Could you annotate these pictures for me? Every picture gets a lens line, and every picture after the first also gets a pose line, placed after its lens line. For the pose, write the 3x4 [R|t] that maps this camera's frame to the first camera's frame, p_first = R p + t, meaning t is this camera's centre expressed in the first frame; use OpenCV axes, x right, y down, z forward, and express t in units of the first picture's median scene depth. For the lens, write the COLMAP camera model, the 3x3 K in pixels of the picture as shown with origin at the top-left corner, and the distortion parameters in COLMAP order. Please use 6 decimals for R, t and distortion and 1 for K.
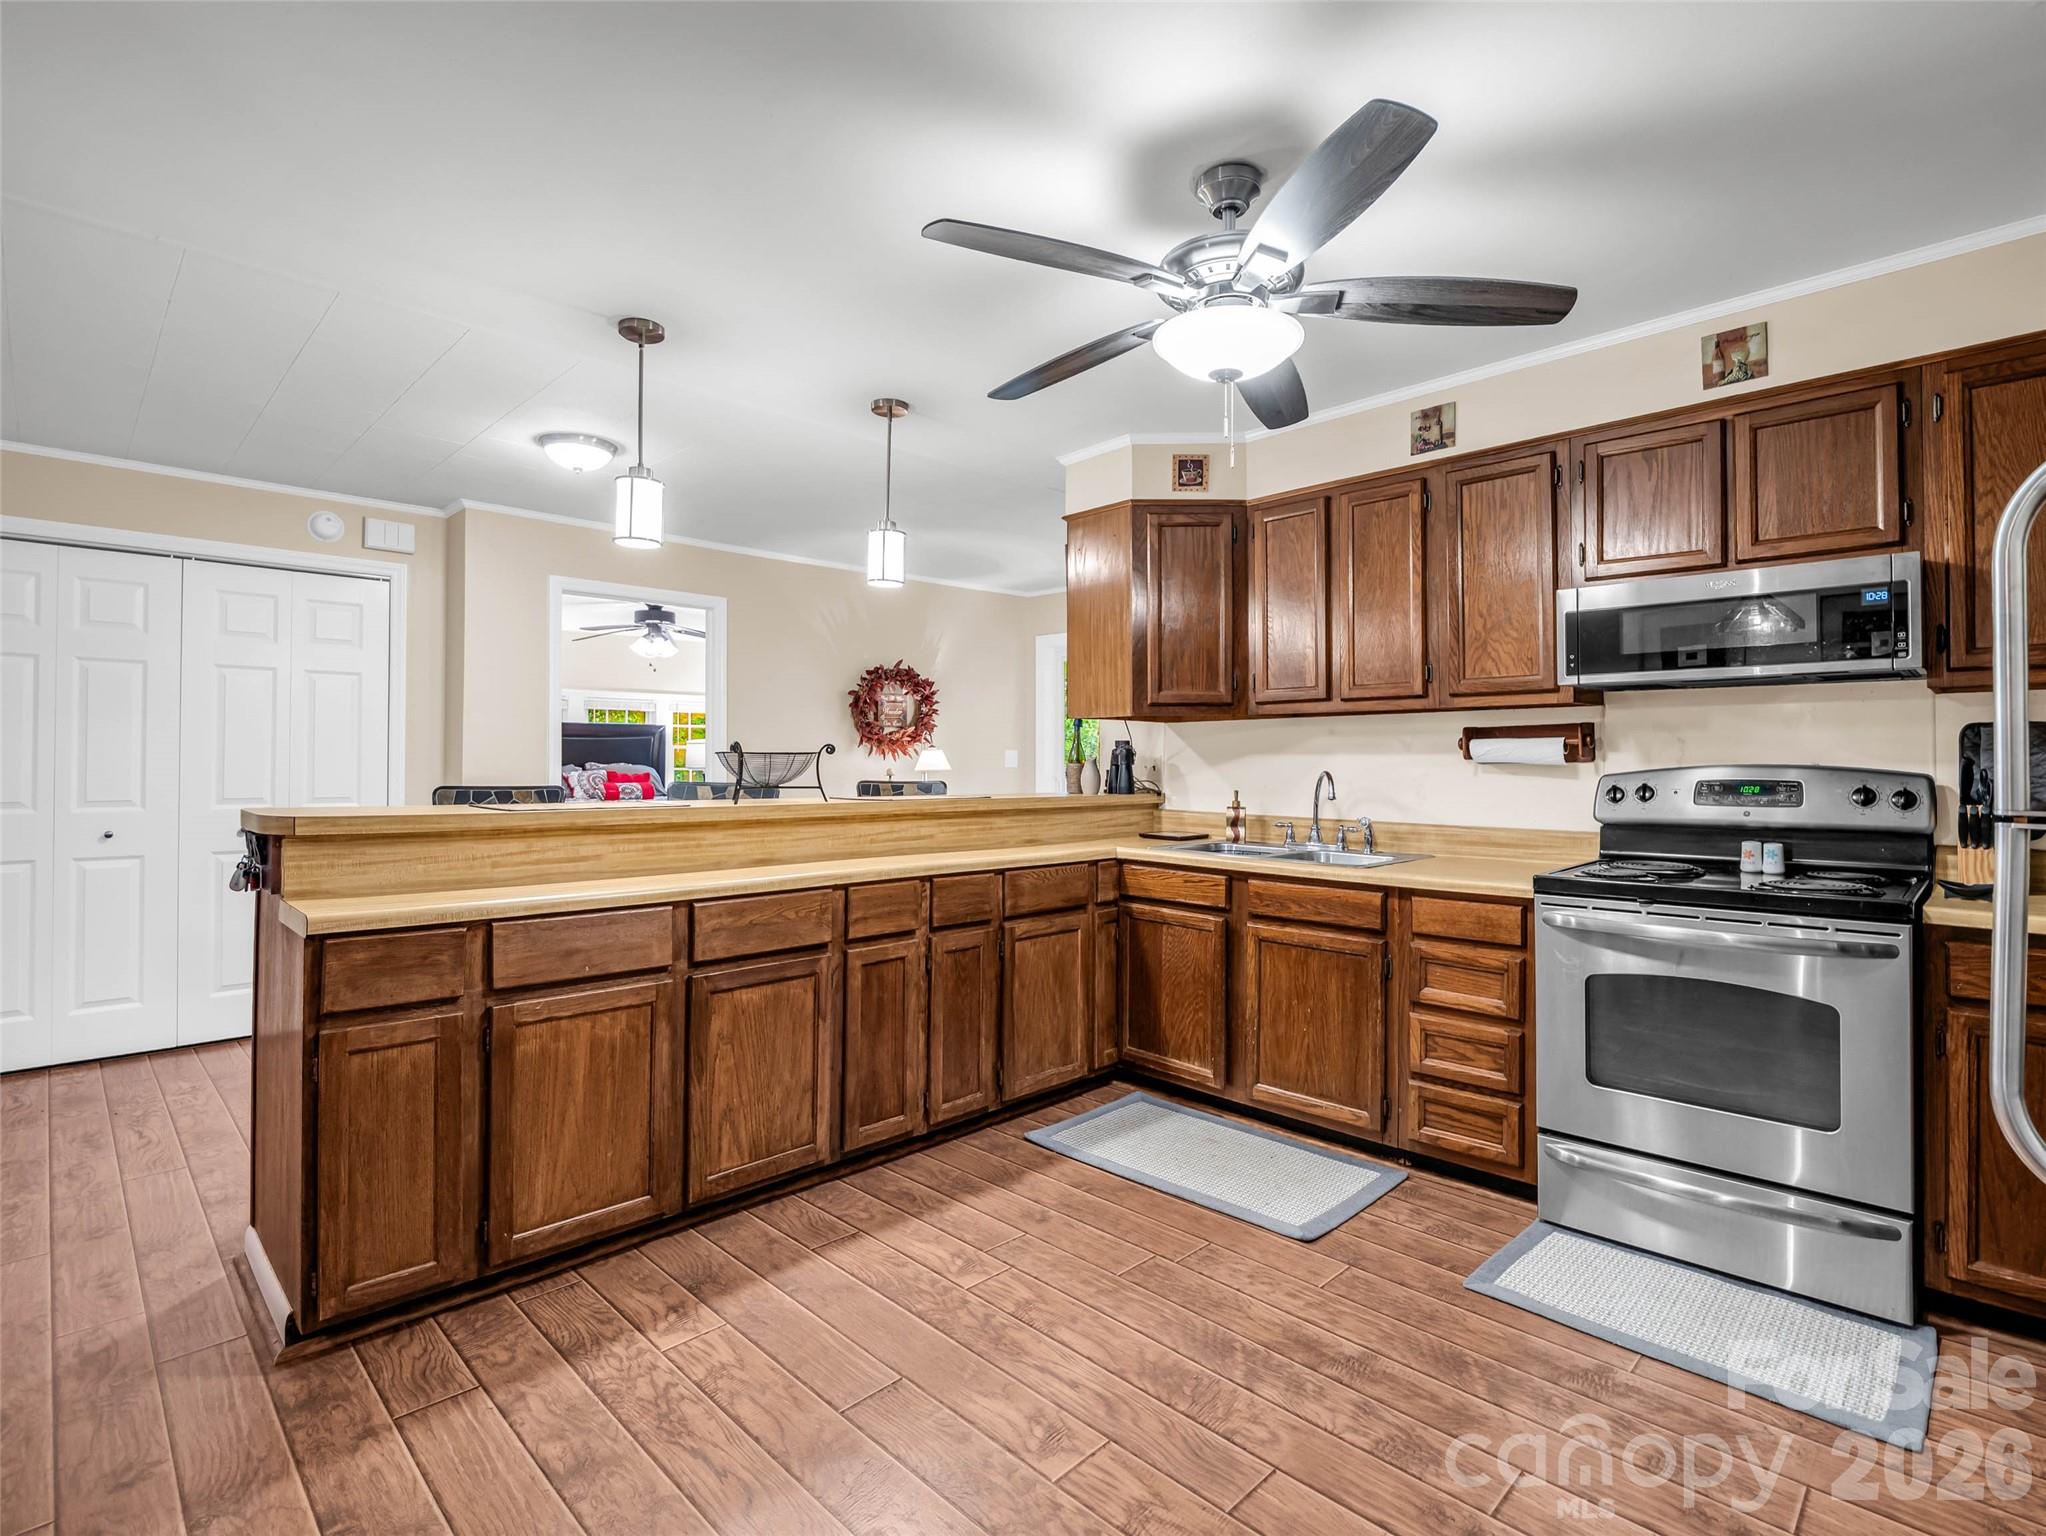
lens RADIAL K [[1004.0, 0, 1029.6], [0, 1004.0, 749.9], [0, 0, 1]] dist [-0.003774, -0.001324]
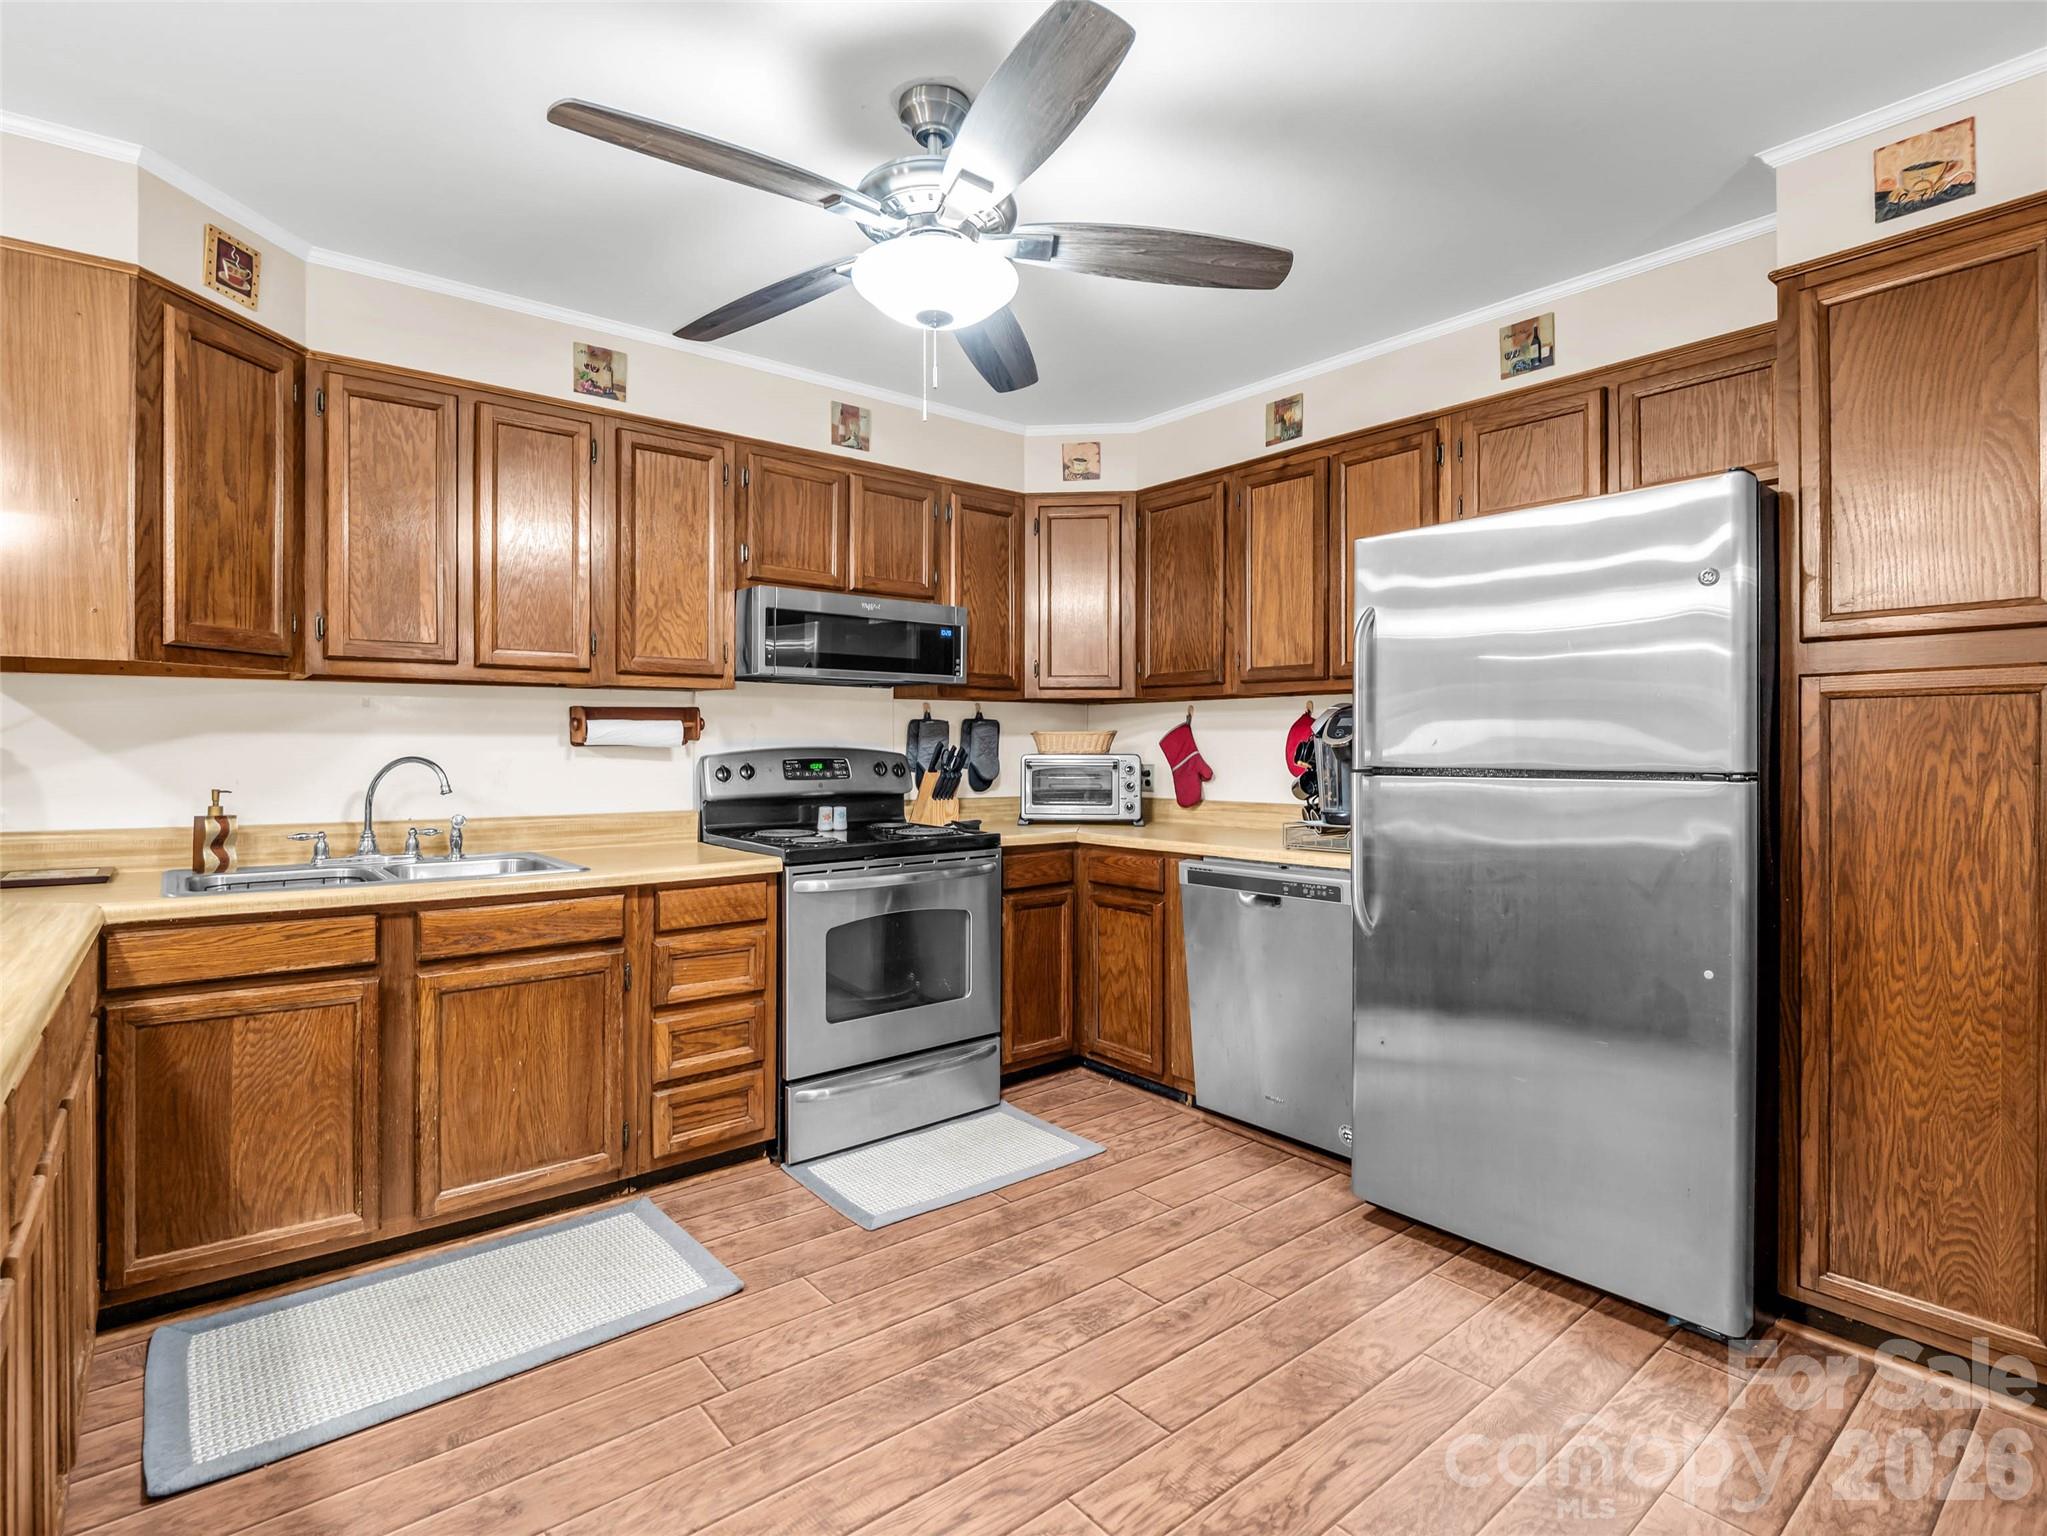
lens RADIAL K [[1006.8, 0, 1021.6], [0, 1006.8, 750.2], [0, 0, 1]] dist [-0.013075, -0.000205]
pose [[0.101530, -0.006262, 0.994813, -0.471292], [-0.012727, 0.999890, 0.007593, 0.005625], [-0.994751, -0.013432, 0.101440, 0.554227]]
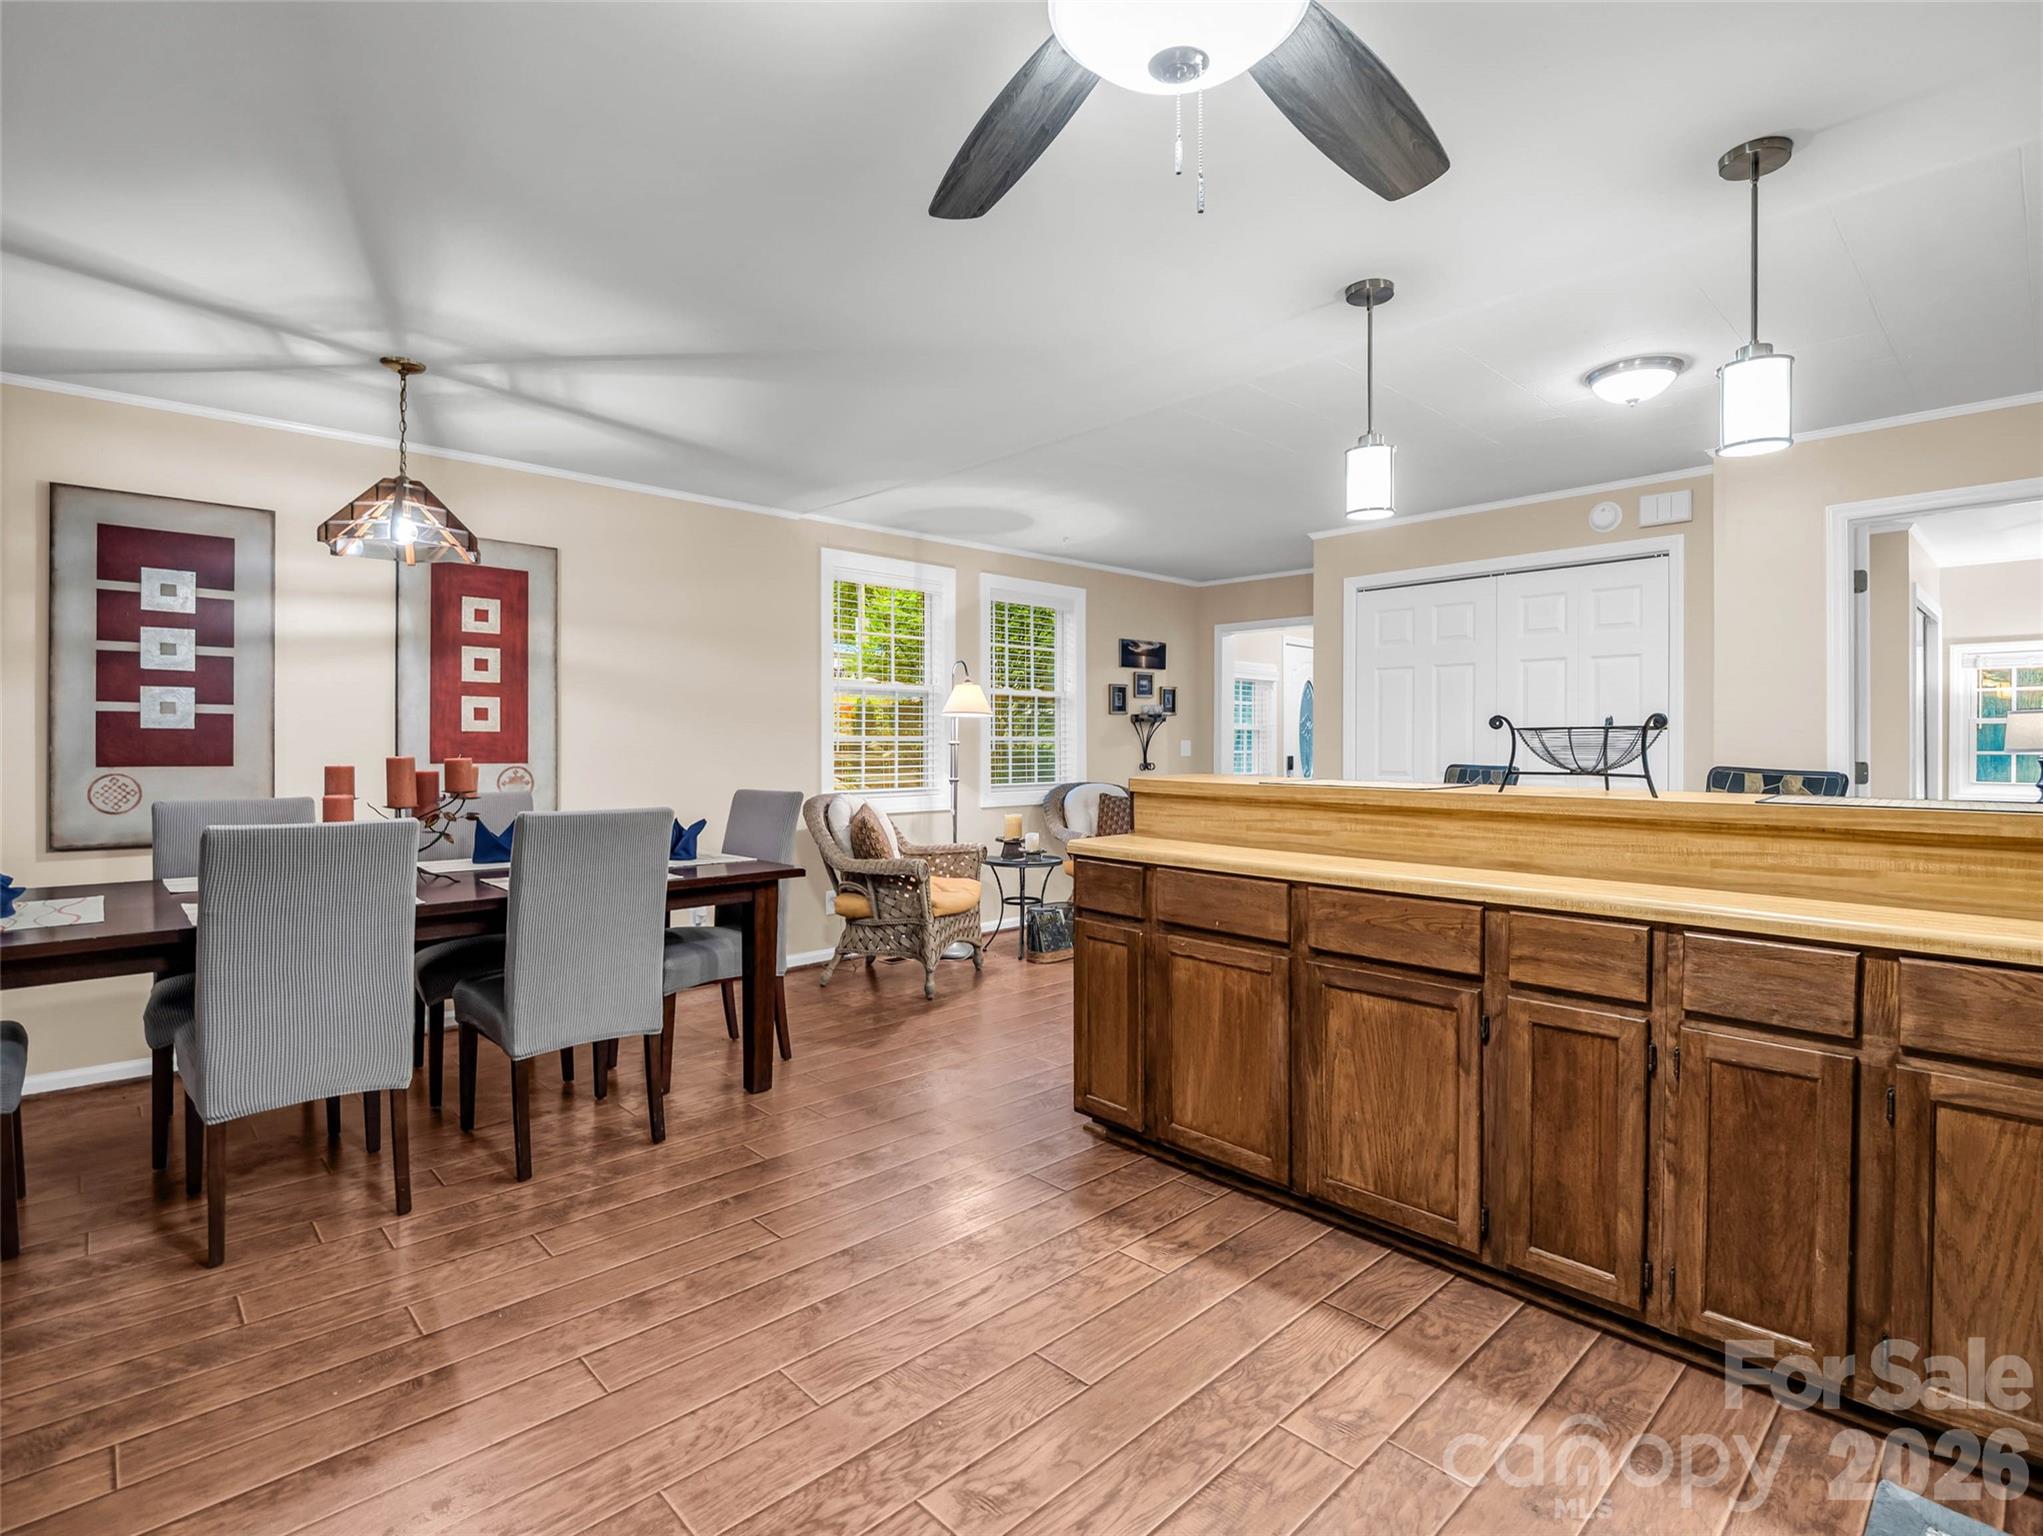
lens RADIAL K [[1003.3, 0, 1024.3], [0, 1003.3, 744.7], [0, 0, 1]] dist [-0.019635, -0.000986]
pose [[-0.033625, 0.000051, -0.999435, 0.529783], [0.009264, 0.999957, -0.000261, 0.011807], [0.999392, -0.009268, -0.033624, 0.630557]]
